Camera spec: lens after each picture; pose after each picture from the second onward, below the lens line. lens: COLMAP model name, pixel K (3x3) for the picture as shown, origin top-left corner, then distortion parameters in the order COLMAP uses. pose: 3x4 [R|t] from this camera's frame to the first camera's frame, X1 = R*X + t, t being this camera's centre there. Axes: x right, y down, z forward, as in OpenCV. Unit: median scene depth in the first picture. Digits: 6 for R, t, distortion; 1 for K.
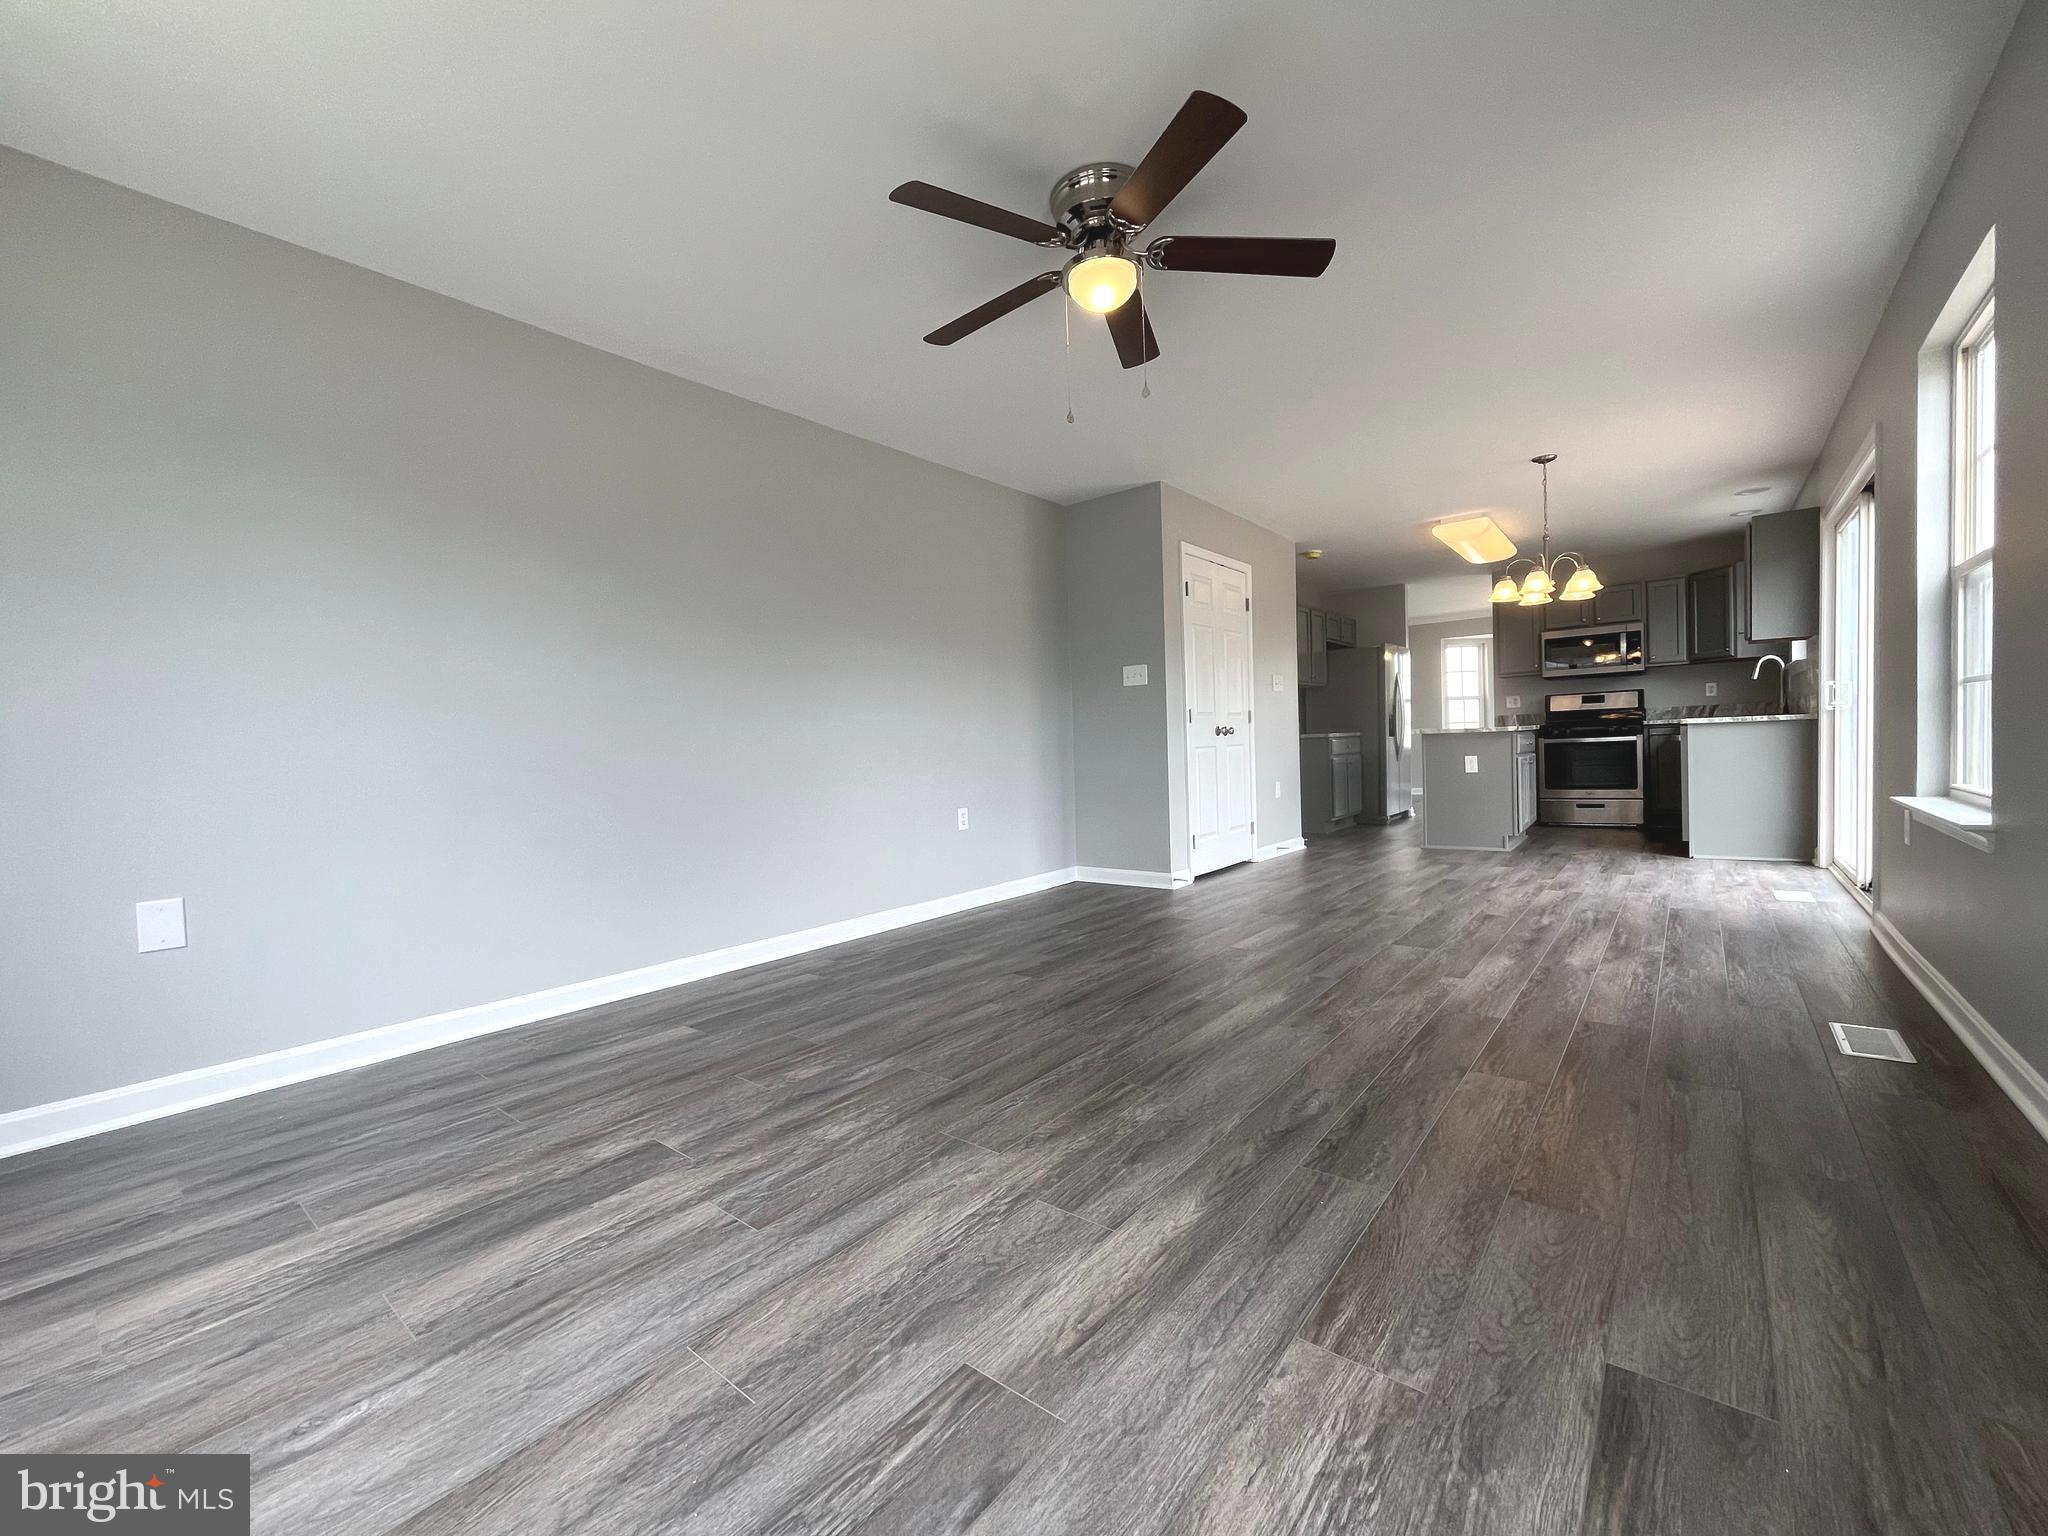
lens RADIAL K [[829.3, 0, 1016.9], [0, 829.3, 772.2], [0, 0, 1]] dist [-0.002899, -0.000019]
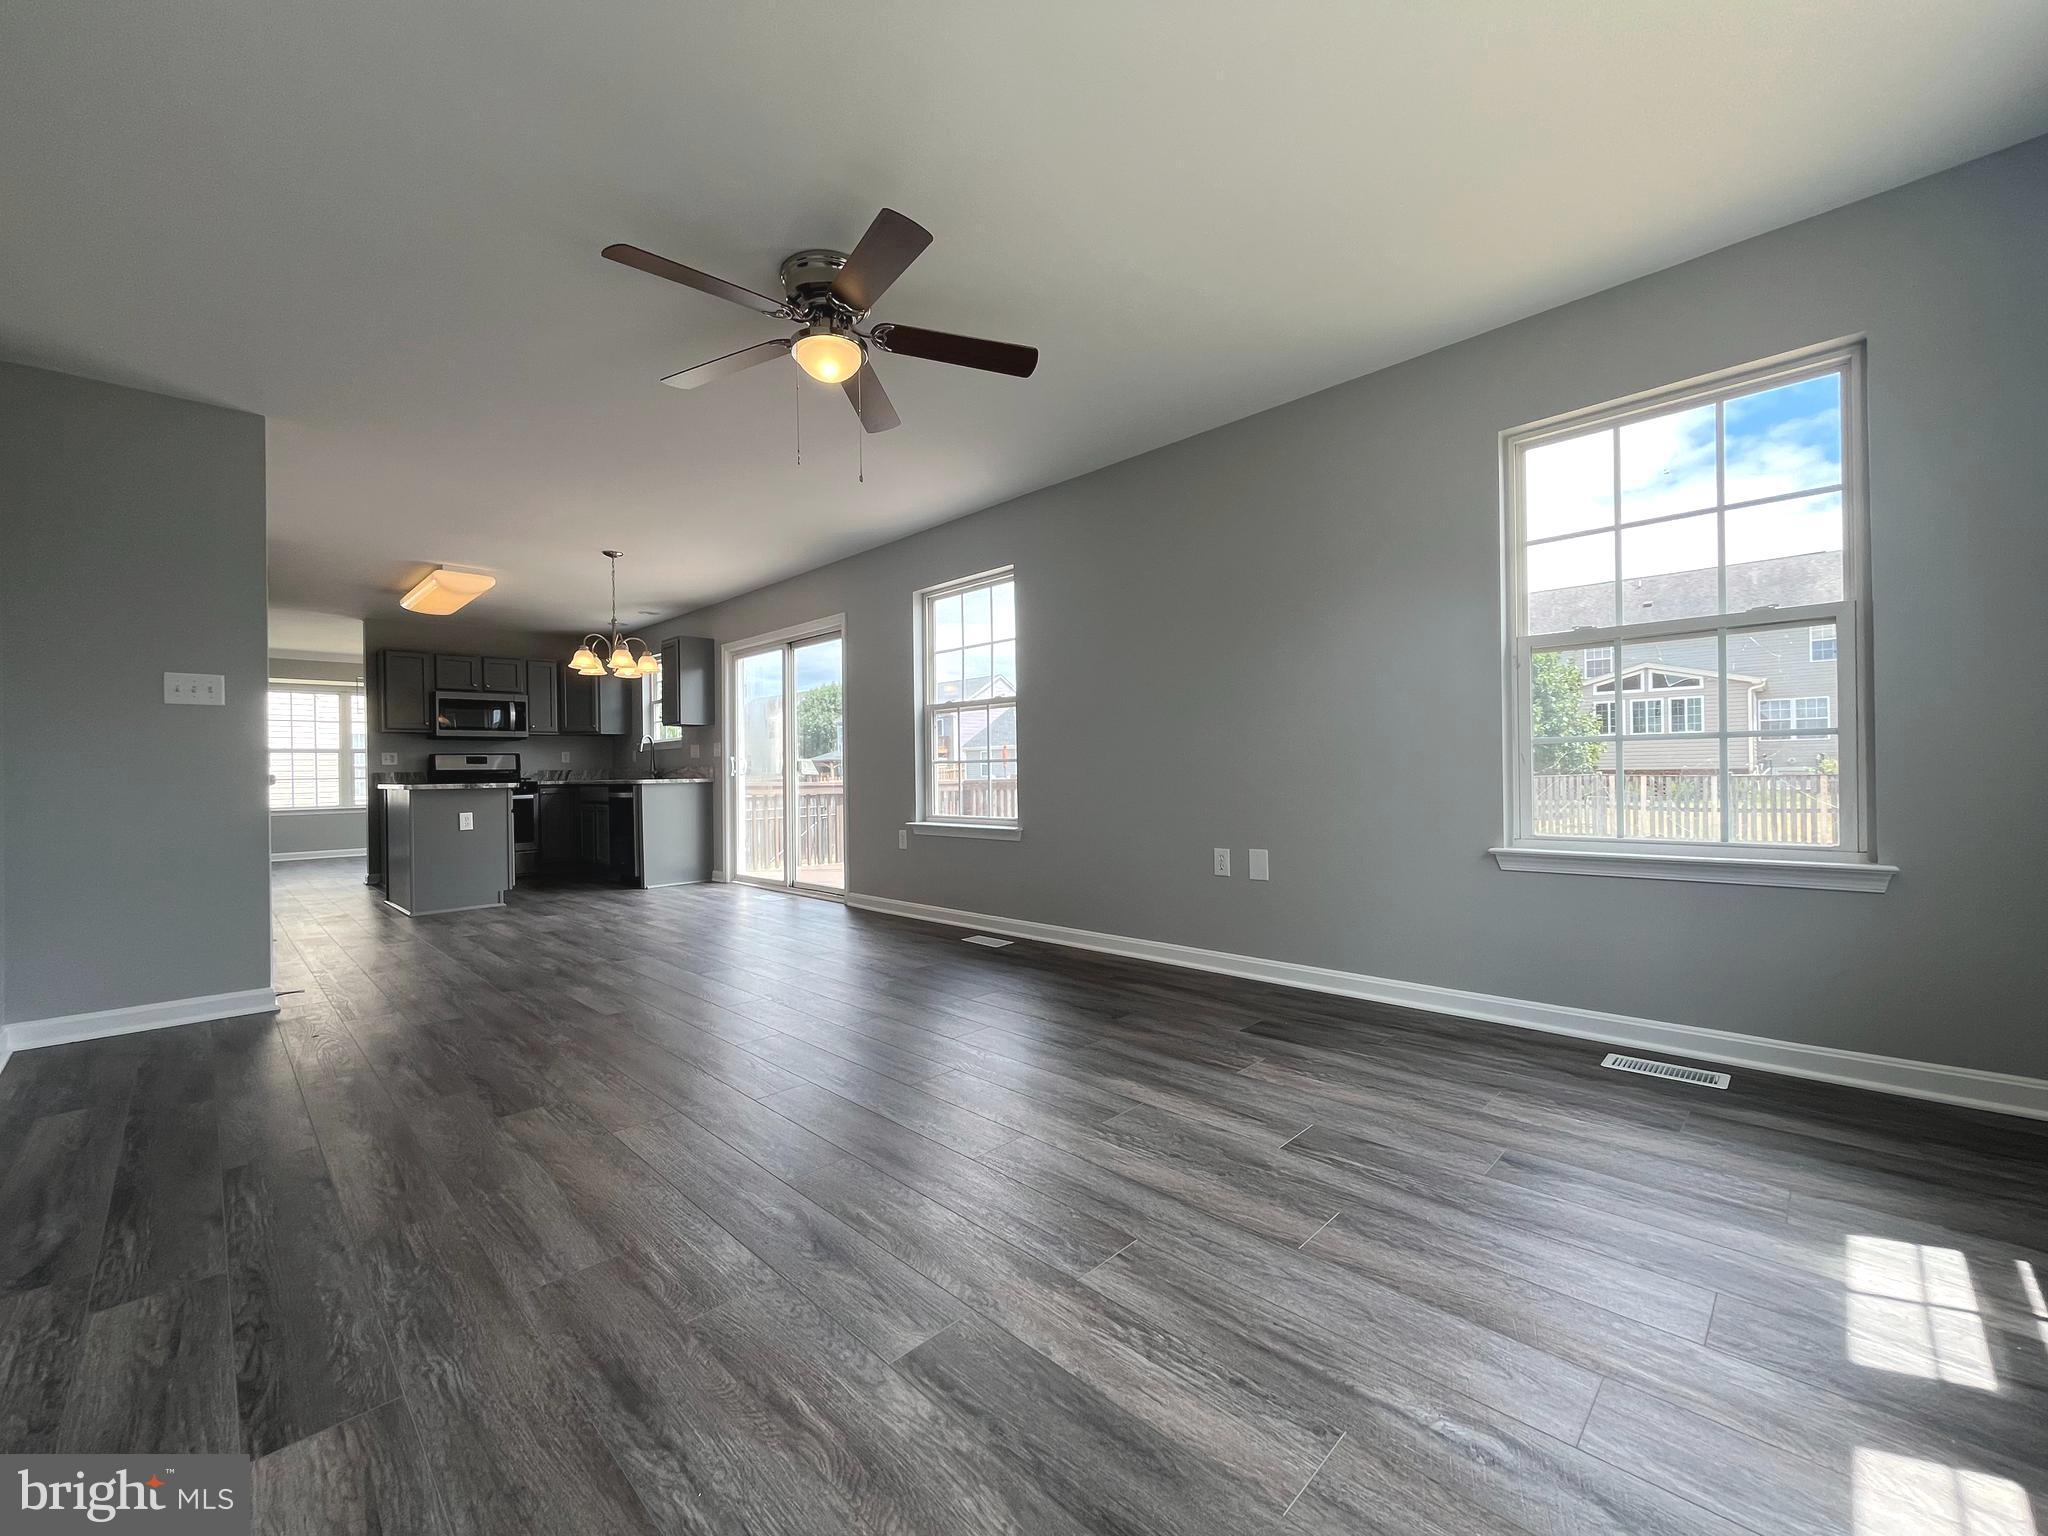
lens RADIAL K [[829.3, 0, 1016.9], [0, 829.3, 772.2], [0, 0, 1]] dist [-0.002899, -0.000019]
pose [[0.101679, 0.035315, 0.994190, -0.950745], [0.045414, 0.998163, -0.040101, 0.003099], [-0.993780, 0.049228, 0.099888, 0.700693]]
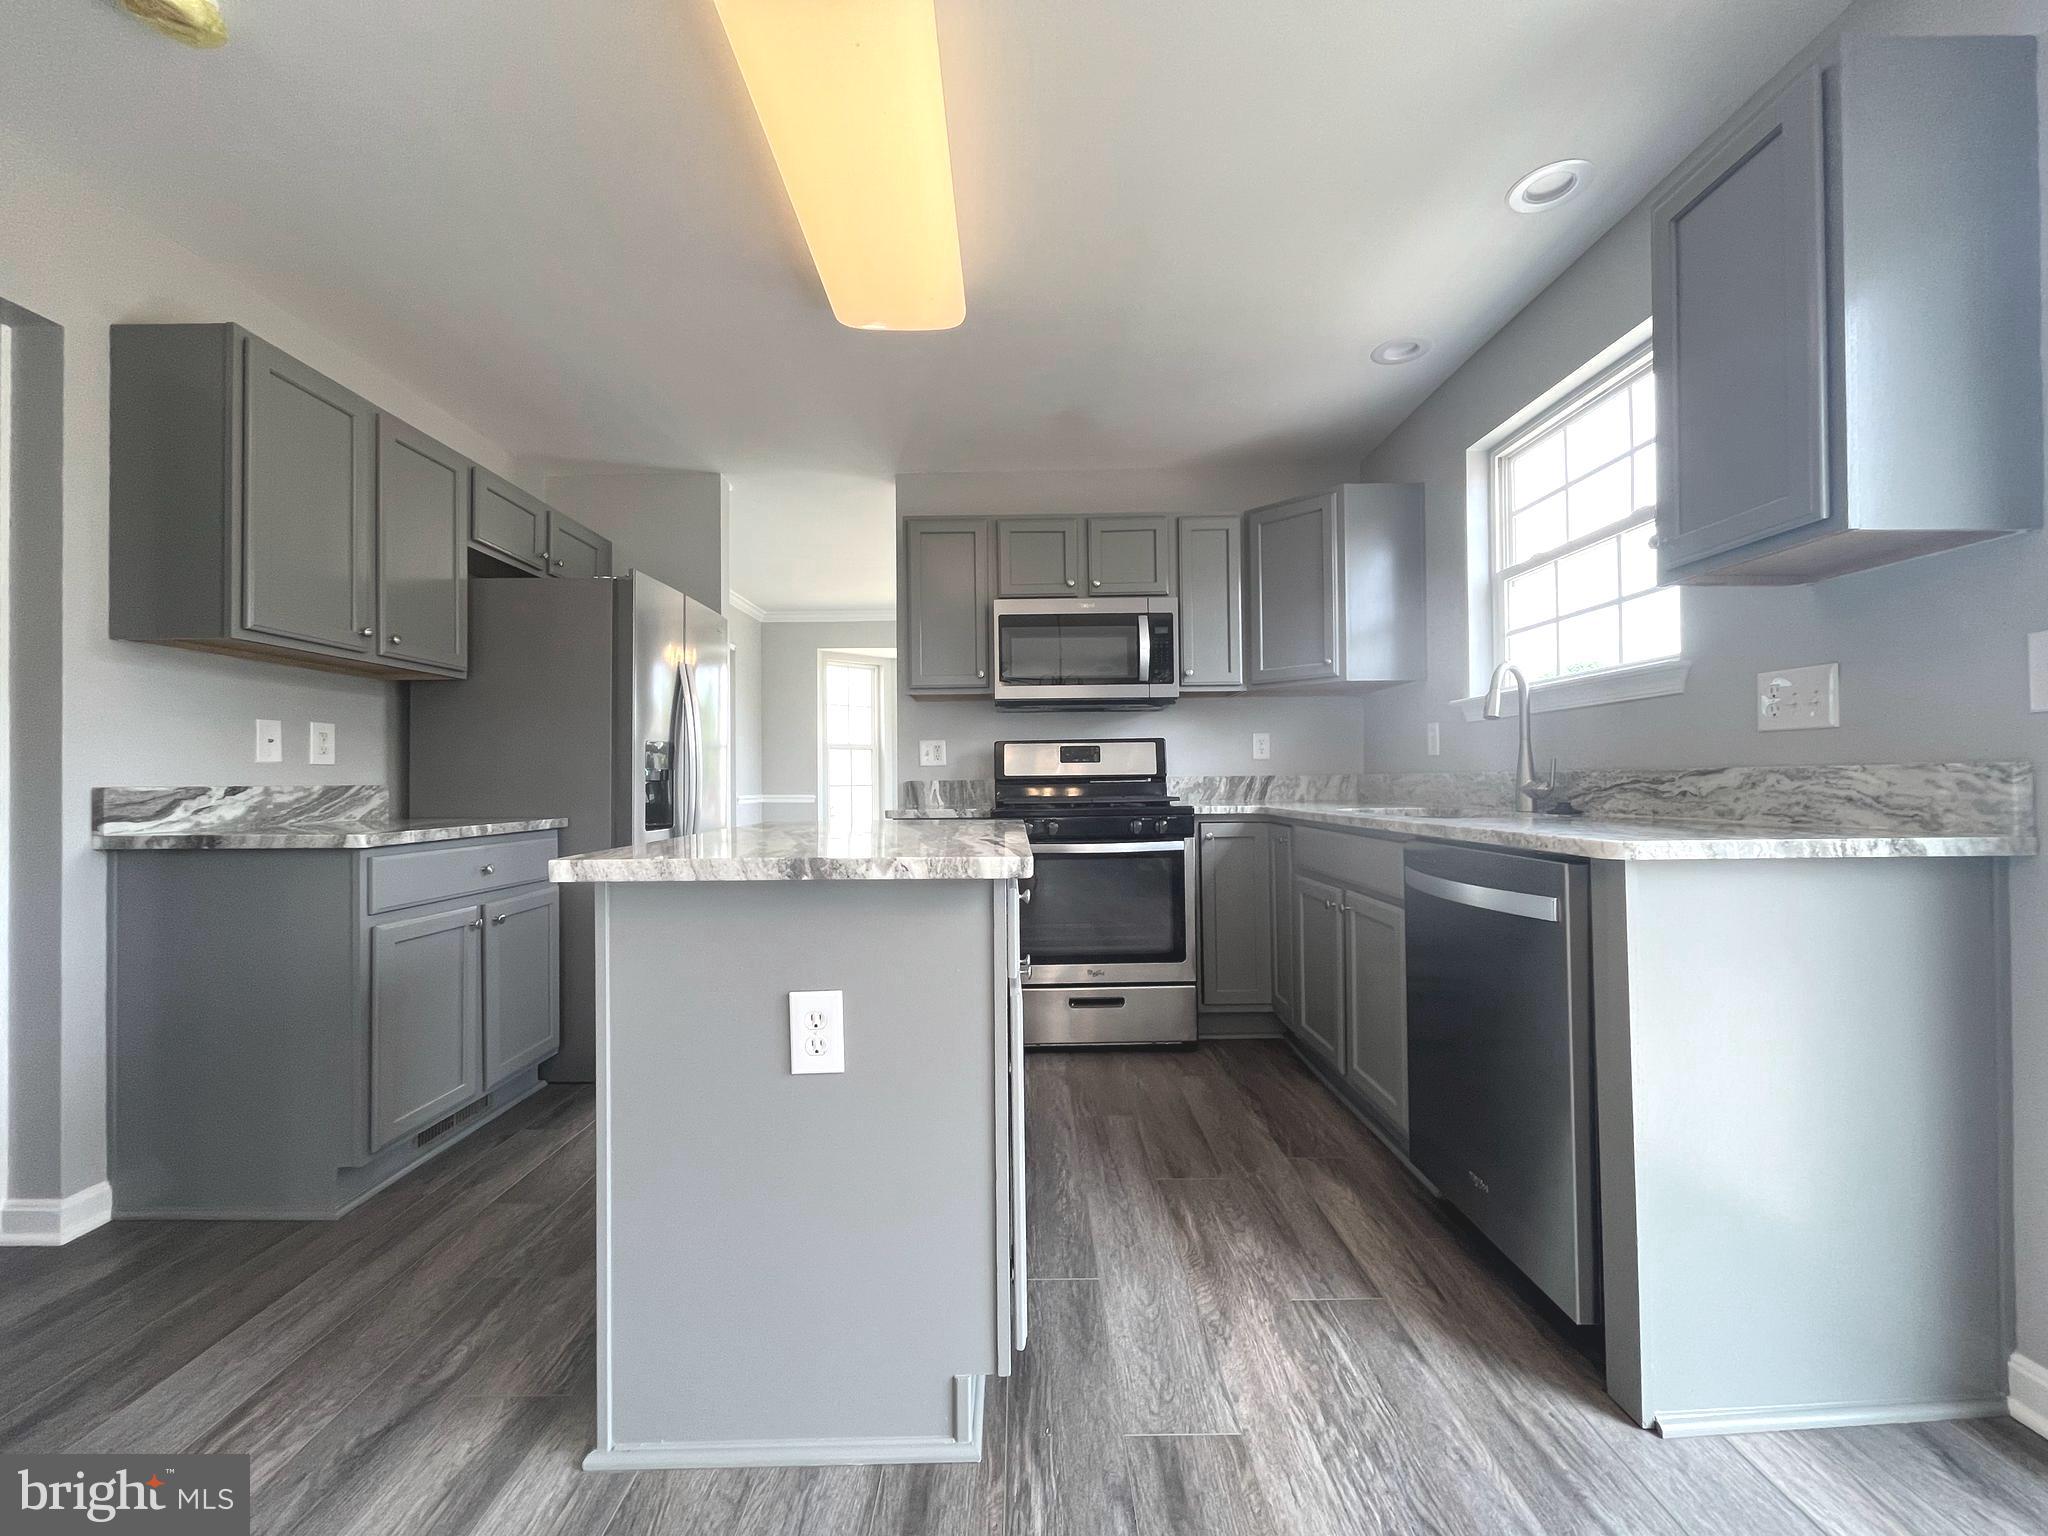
lens RADIAL K [[829.3, 0, 1016.9], [0, 829.3, 772.2], [0, 0, 1]] dist [-0.002899, -0.000019]
pose [[0.778621, 0.035118, 0.626511, 1.230470], [0.002523, 0.998249, -0.059092, -0.166088], [-0.627489, 0.047591, 0.777170, 2.177731]]
